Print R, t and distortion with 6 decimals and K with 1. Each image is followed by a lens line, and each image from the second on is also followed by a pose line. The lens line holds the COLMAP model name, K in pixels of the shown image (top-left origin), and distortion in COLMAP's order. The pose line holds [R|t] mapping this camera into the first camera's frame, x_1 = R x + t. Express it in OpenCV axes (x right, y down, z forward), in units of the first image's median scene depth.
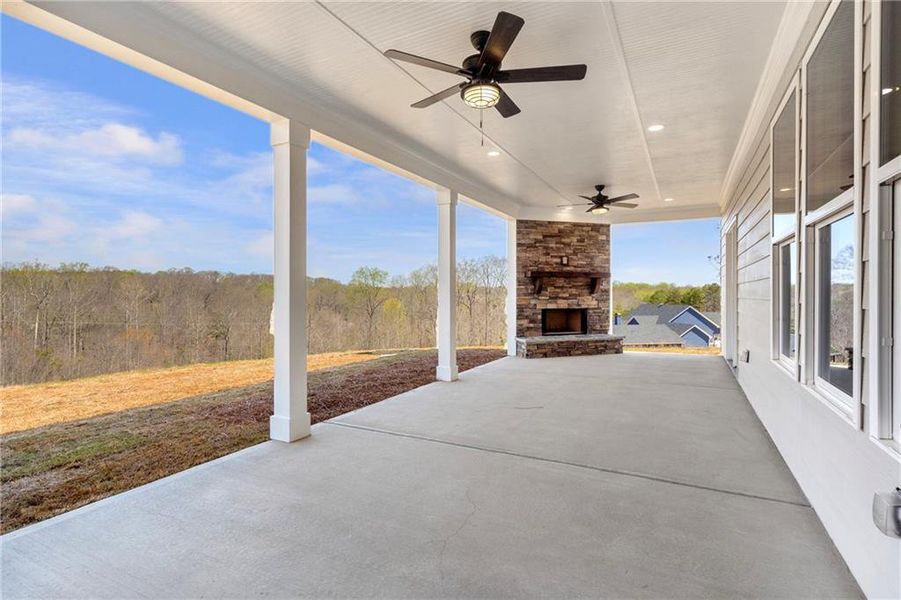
lens RADIAL K [[444.9, 0, 449.7], [0, 444.9, 292.4], [0, 0, 1]] dist [0.001992, 0.000087]
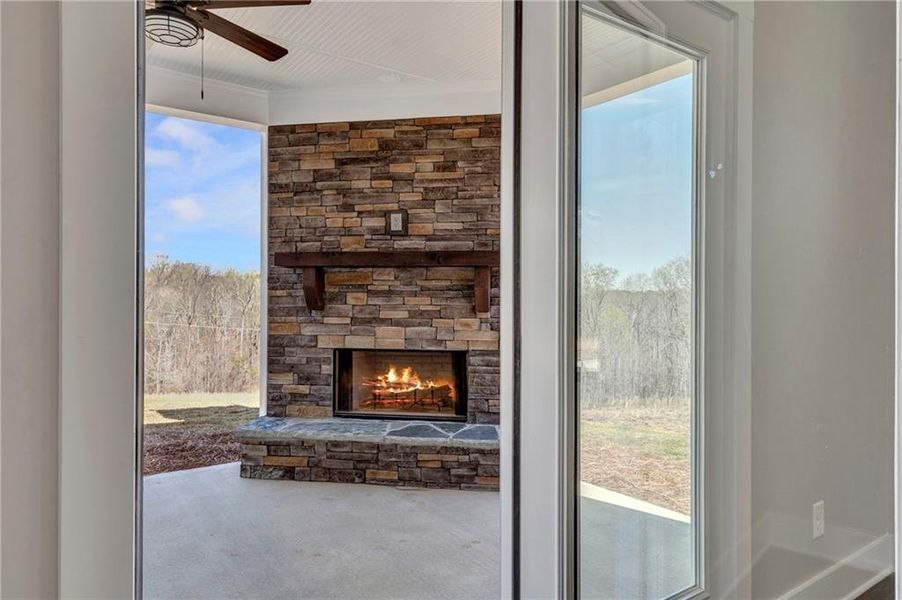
lens RADIAL K [[590.3, 0, 439.8], [0, 590.3, 297.8], [0, 0, 1]] dist [0.005223, 0.000702]
pose [[0.894551, 0.004495, -0.446942, 0.520632], [-0.004607, 0.999989, 0.000837, -0.008308], [0.446941, 0.001311, 0.894562, 0.575391]]
